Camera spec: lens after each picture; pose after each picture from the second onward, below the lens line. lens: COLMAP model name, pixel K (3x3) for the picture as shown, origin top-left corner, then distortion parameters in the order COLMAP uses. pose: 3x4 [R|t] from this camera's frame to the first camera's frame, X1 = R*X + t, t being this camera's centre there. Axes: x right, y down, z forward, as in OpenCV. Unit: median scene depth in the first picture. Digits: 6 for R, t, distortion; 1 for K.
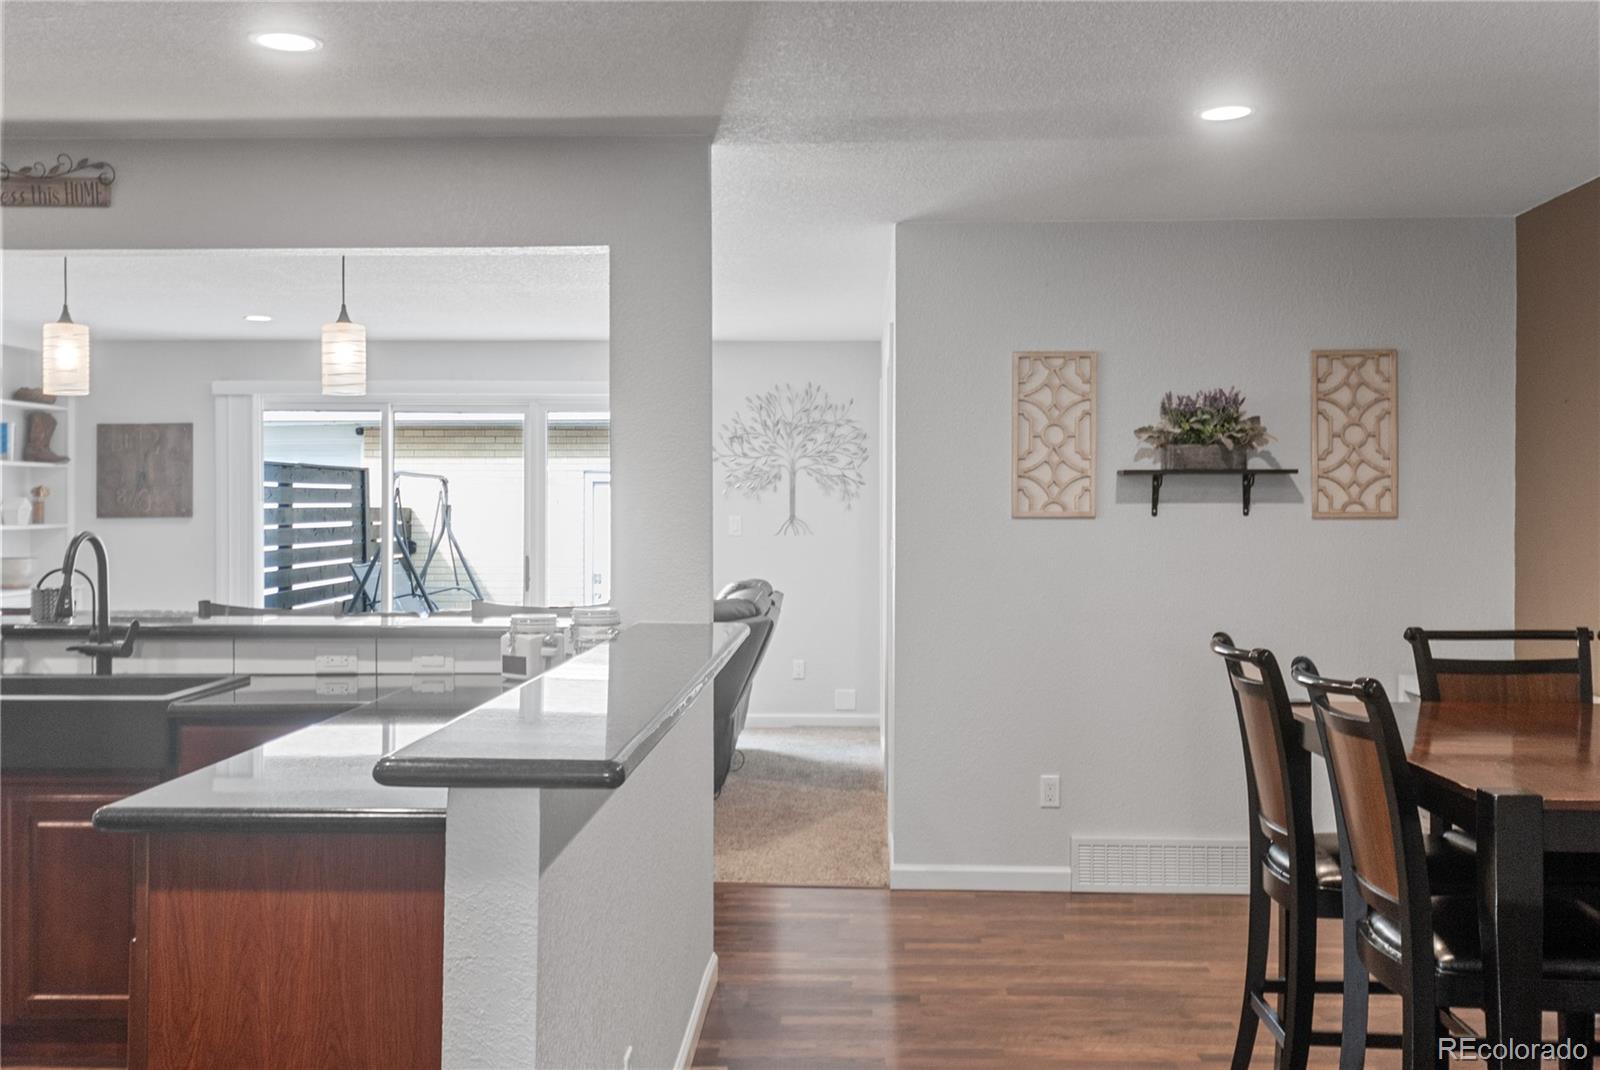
lens RADIAL K [[1605.7, 0, 805.6], [0, 1605.7, 507.8], [0, 0, 1]] dist [0.035926, 0.000000]
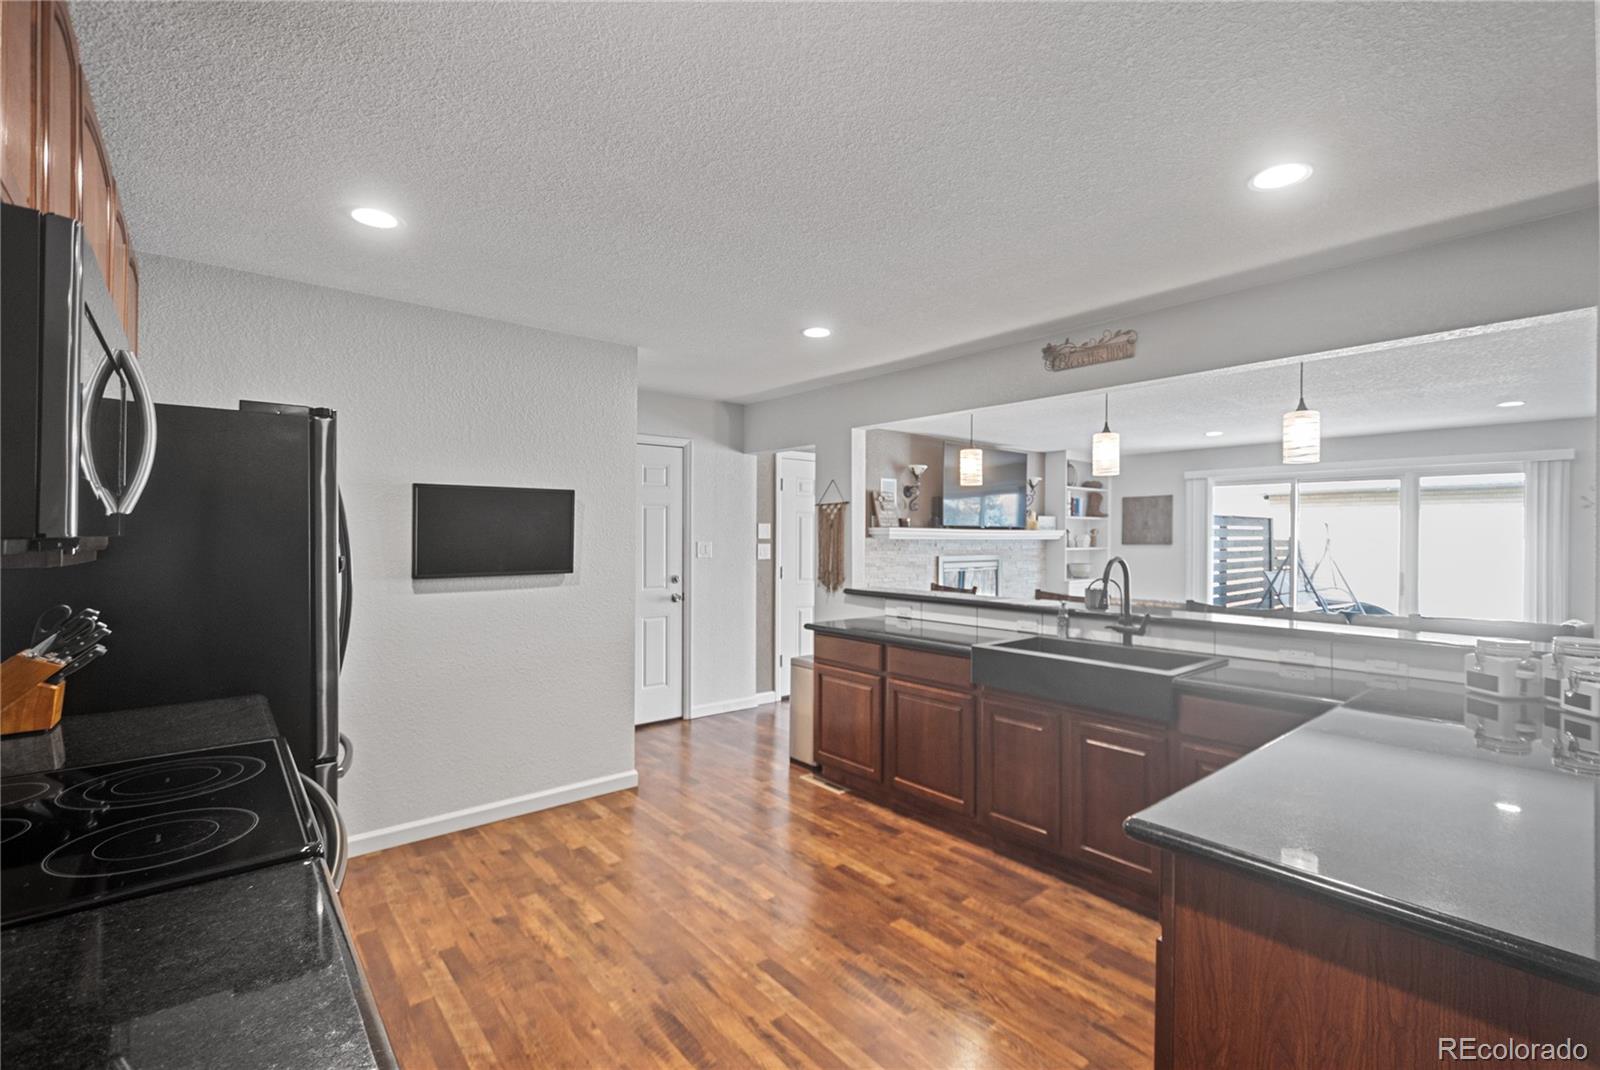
lens RADIAL K [[706.1, 0, 806.4], [0, 706.1, 540.2], [0, 0, 1]] dist [0.011108, -0.003122]
pose [[0.673725, 0.008062, -0.738938, -0.098903], [-0.005634, 0.999967, 0.005773, -0.003202], [0.738961, 0.000274, 0.673748, 0.221042]]
